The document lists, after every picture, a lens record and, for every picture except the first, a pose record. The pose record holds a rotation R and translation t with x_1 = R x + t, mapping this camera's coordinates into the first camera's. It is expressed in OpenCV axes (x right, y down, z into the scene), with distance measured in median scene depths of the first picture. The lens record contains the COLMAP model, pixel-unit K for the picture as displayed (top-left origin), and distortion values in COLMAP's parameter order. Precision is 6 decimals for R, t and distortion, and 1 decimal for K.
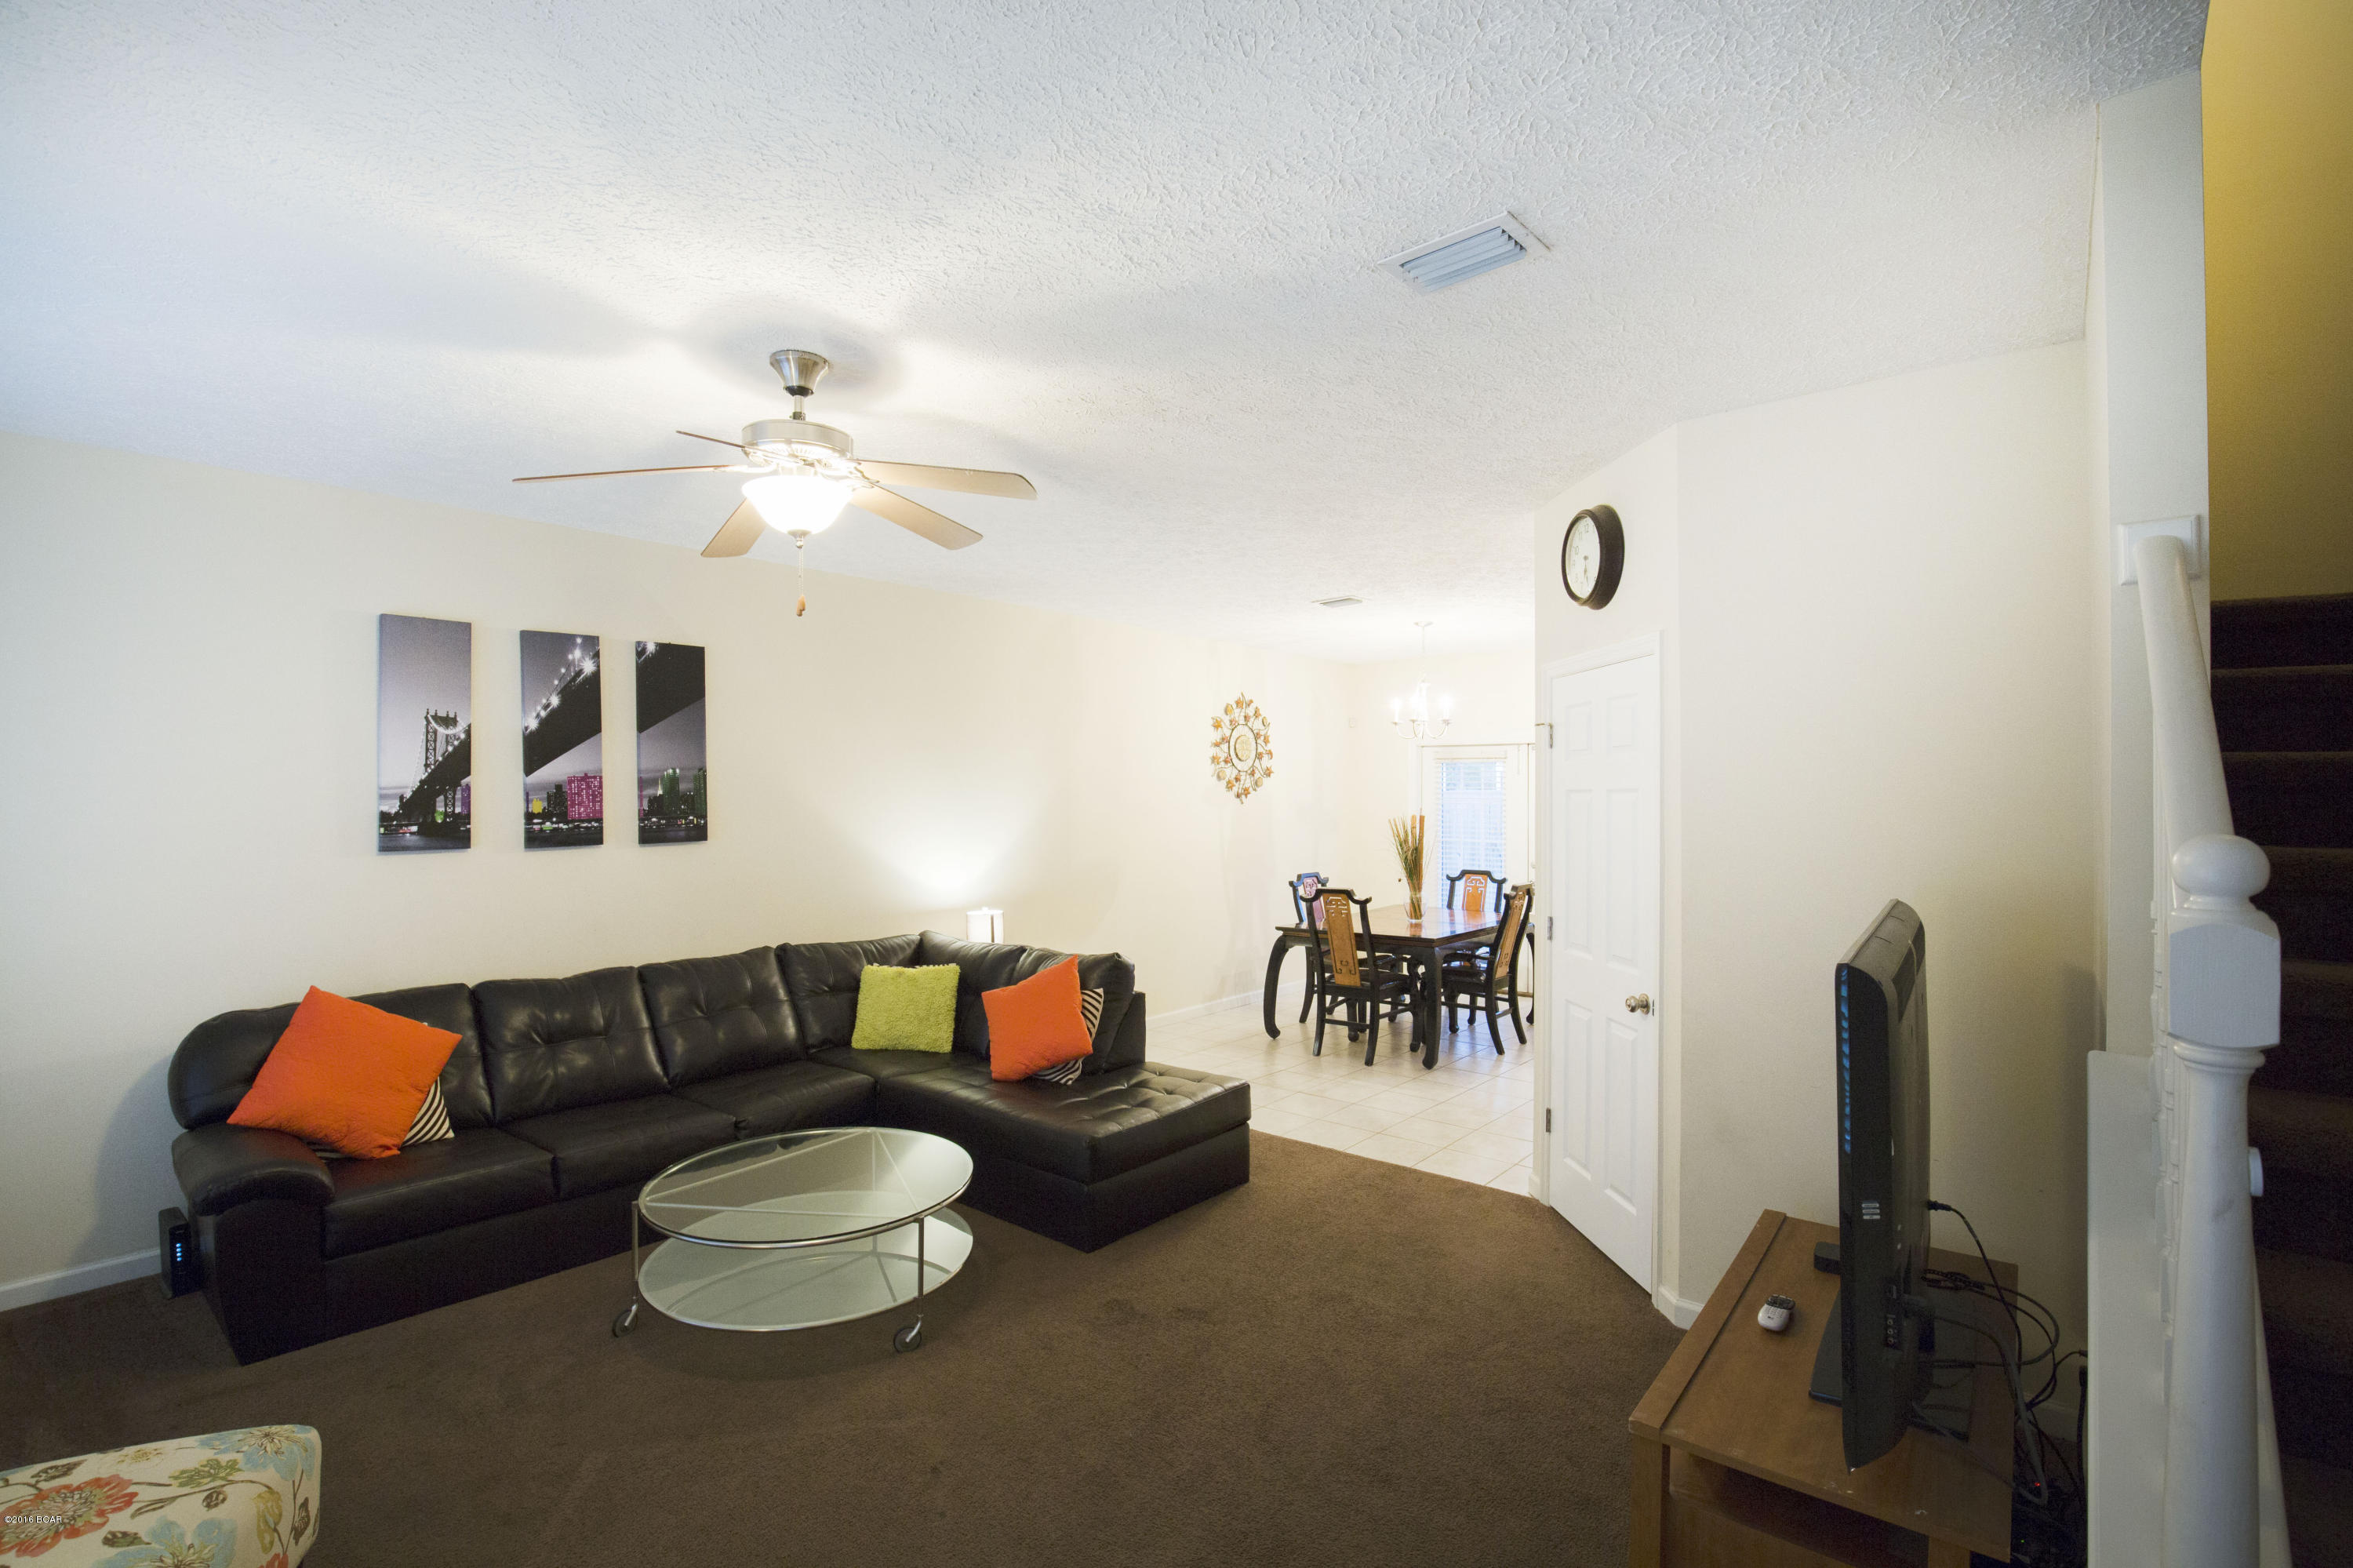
lens RADIAL K [[1047.8, 0, 1148.0], [0, 1047.8, 771.8], [0, 0, 1]] dist [0.043222, -0.000145]
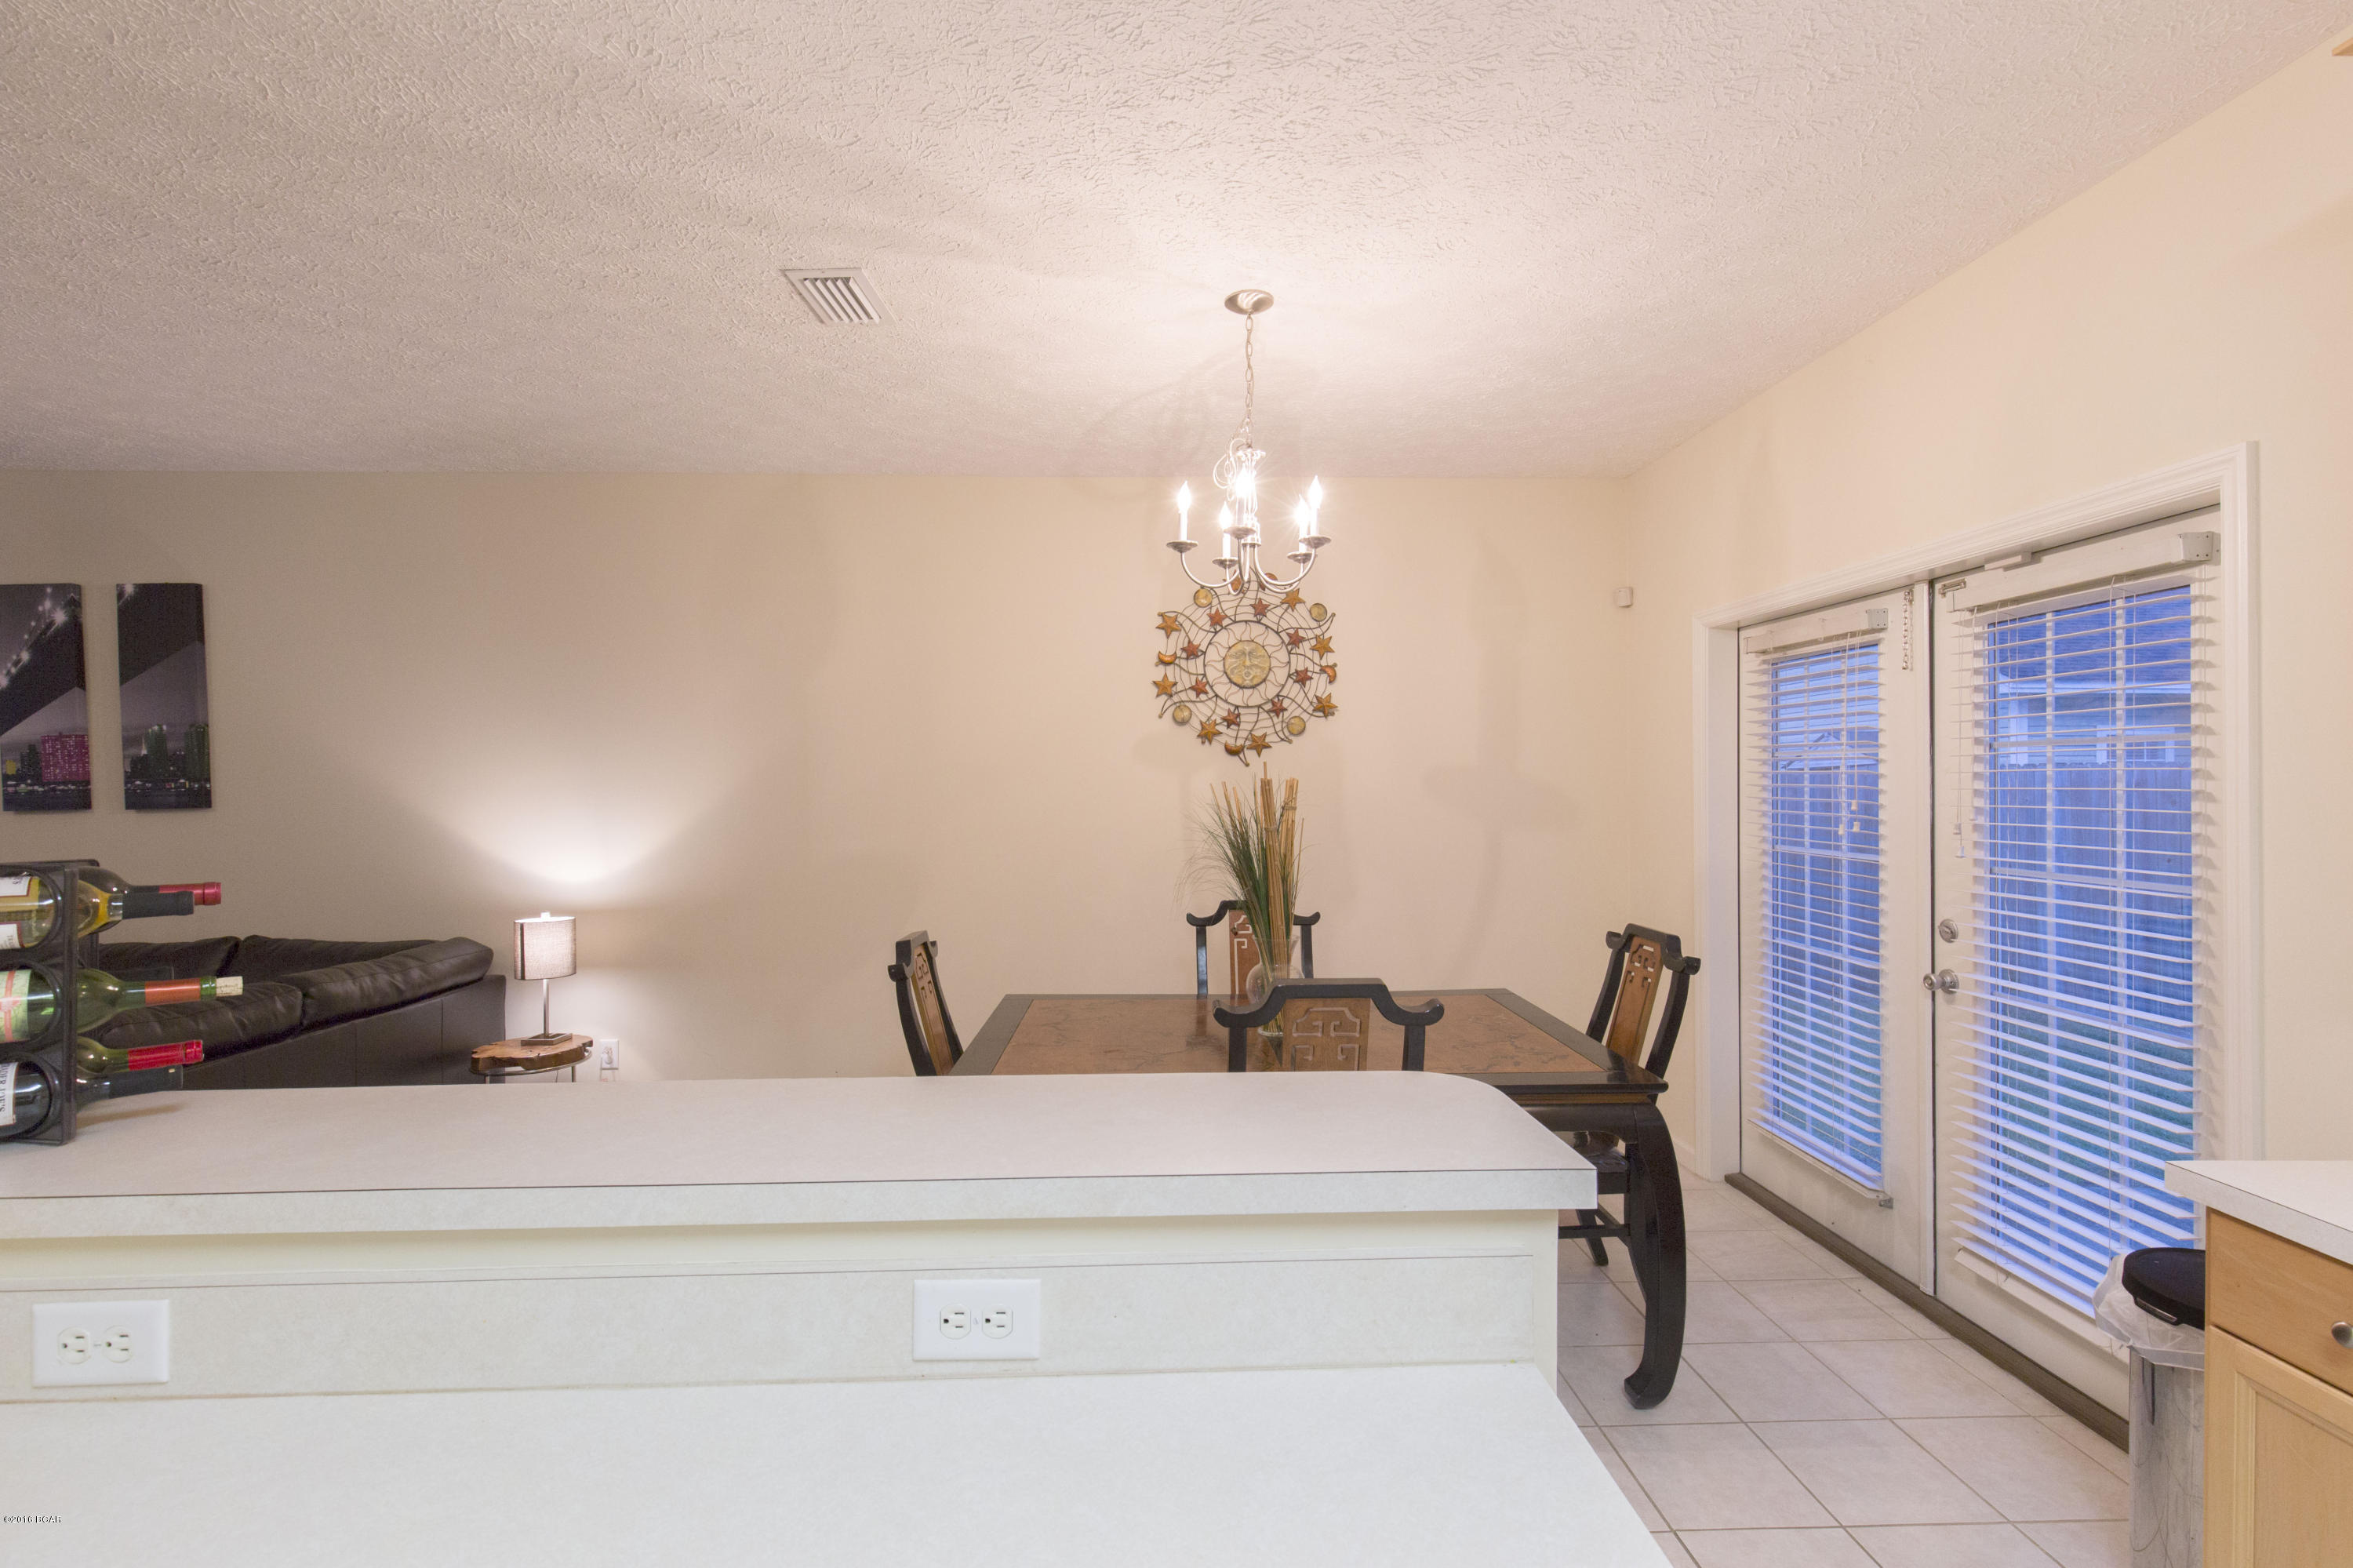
lens RADIAL K [[1041.6, 0, 1174.0], [0, 1041.6, 773.2], [0, 0, 1]] dist [0.020258, -0.000010]
pose [[0.679926, -0.015875, -0.733109, 0.544436], [0.021569, 0.999766, -0.001644, 0.039979], [0.732964, -0.014695, 0.680109, 0.716090]]
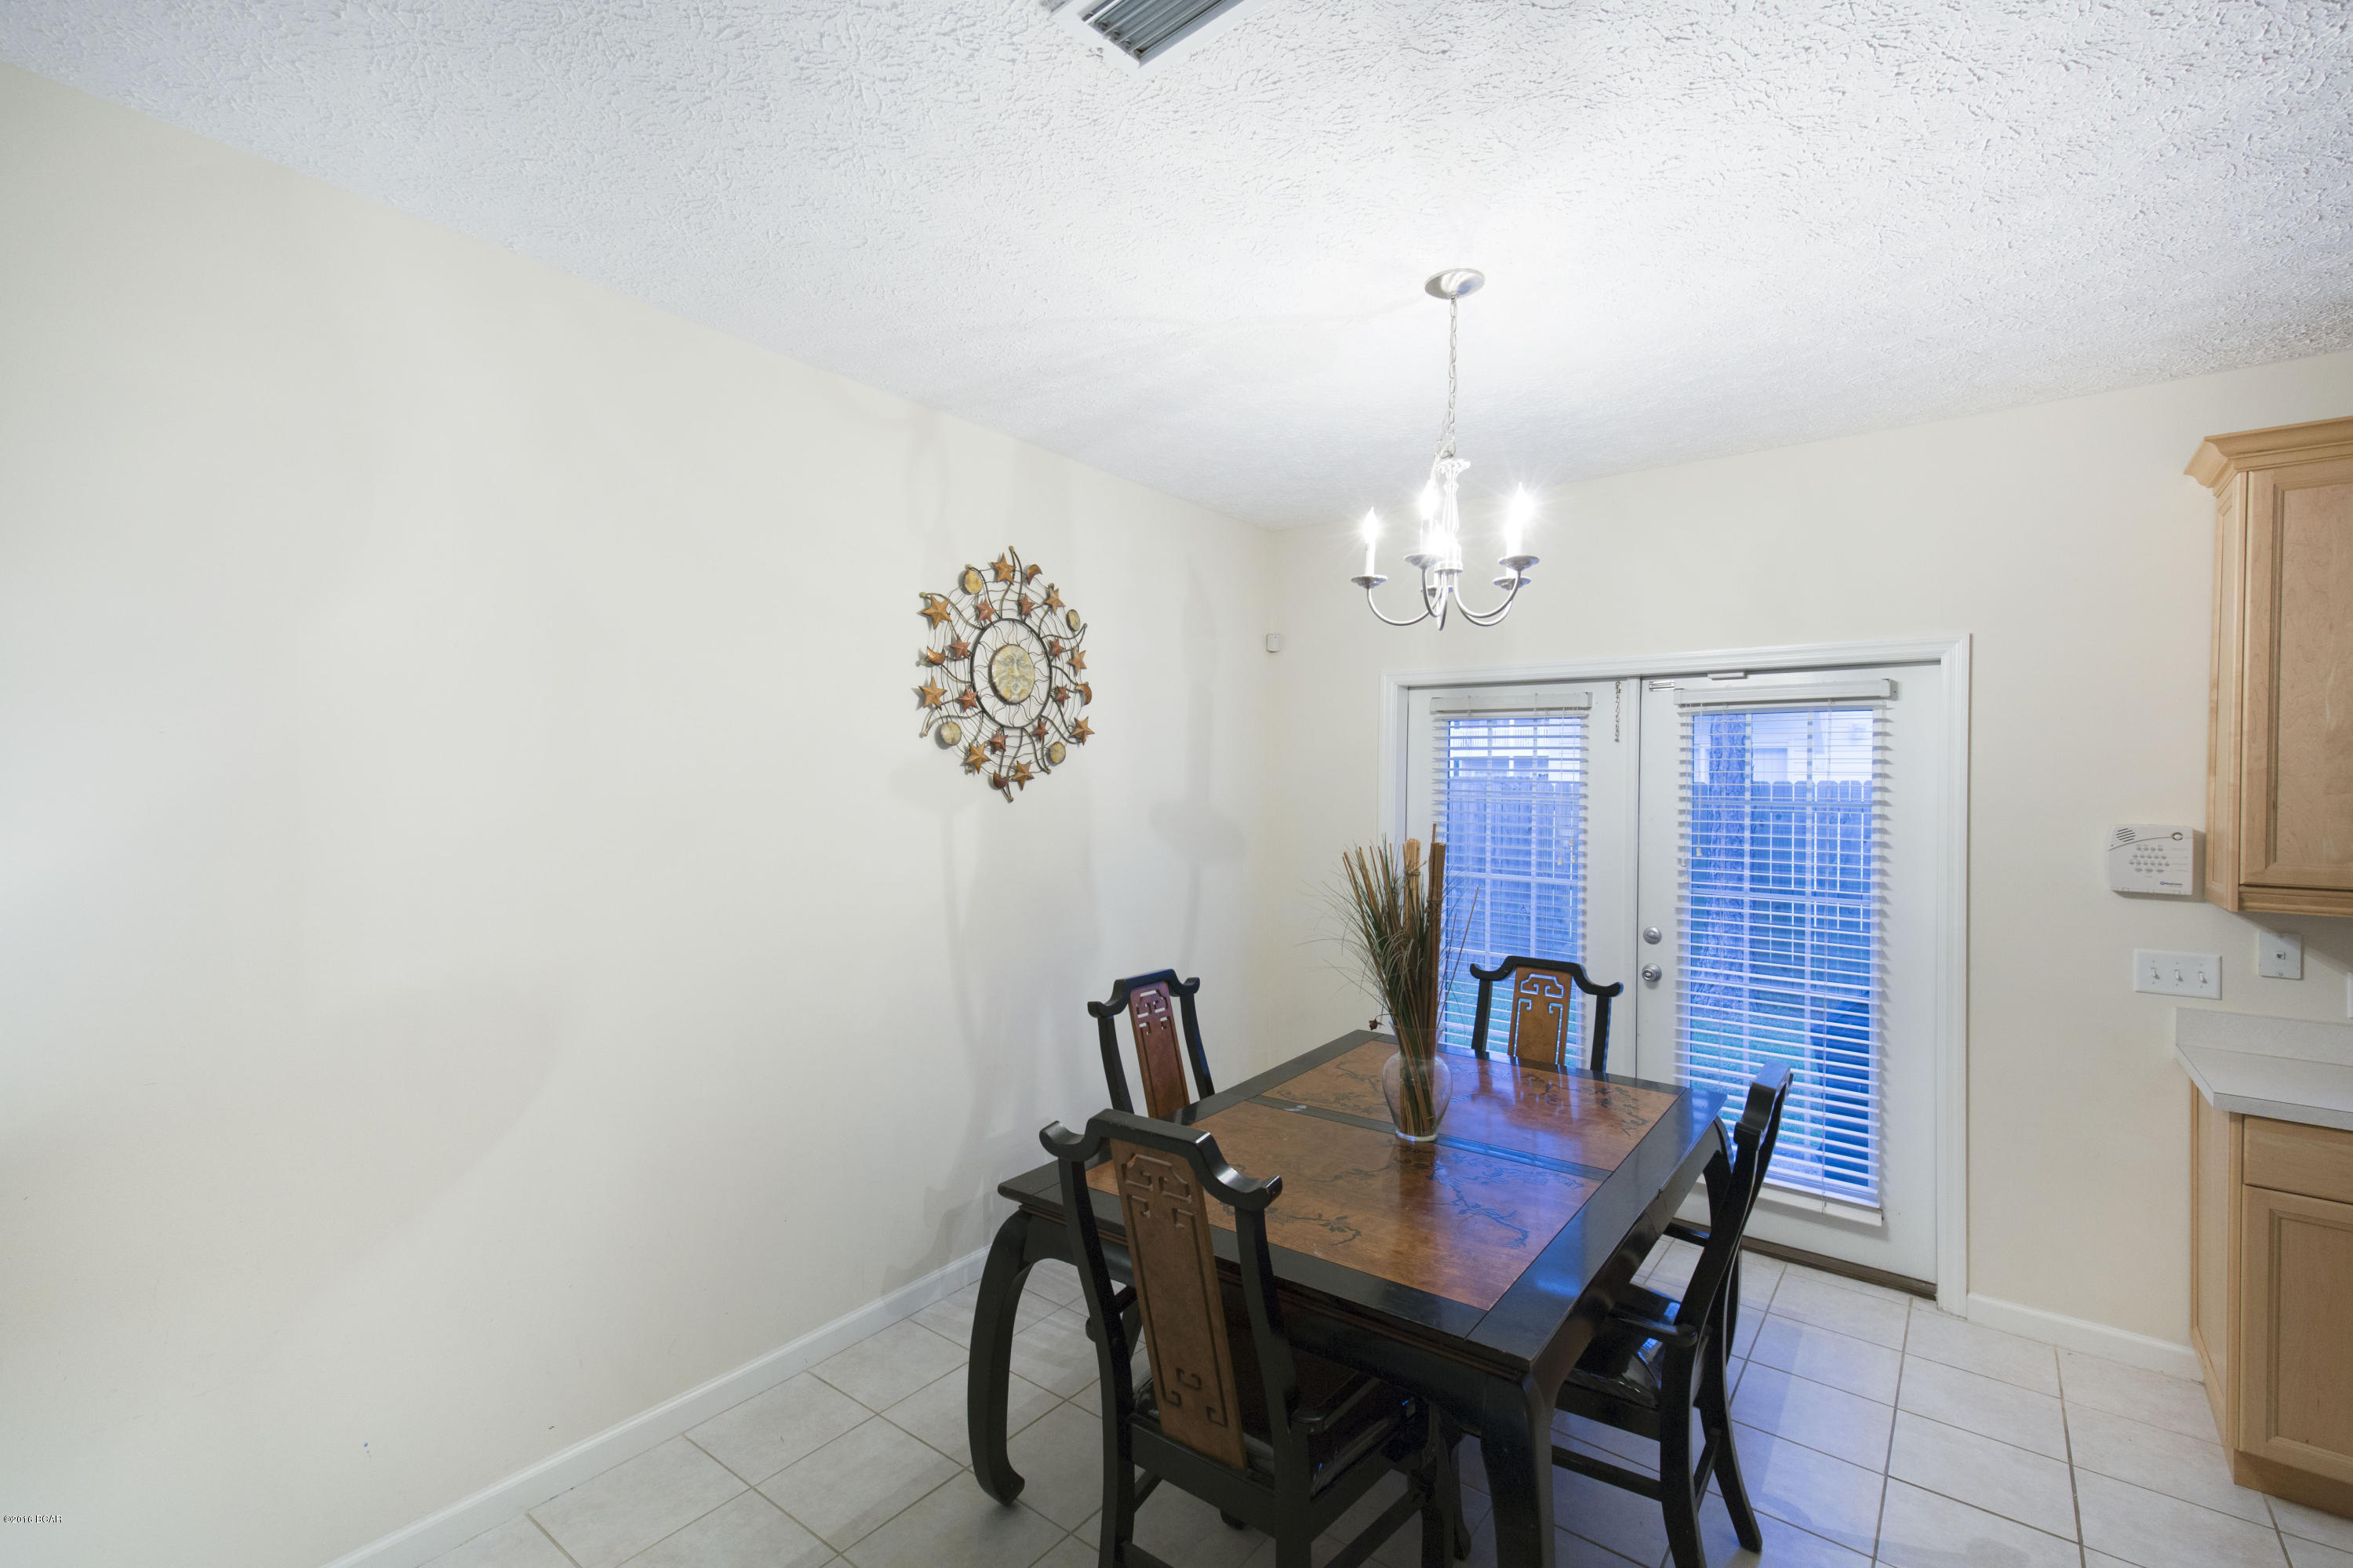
lens RADIAL K [[1047.8, 0, 1161.6], [0, 1047.8, 778.0], [0, 0, 1]] dist [0.043222, -0.000145]
pose [[0.998437, 0.003896, 0.055755, 0.151895], [-0.004857, 0.999842, 0.017119, 0.014720], [-0.055679, -0.017363, 0.998298, 0.667003]]
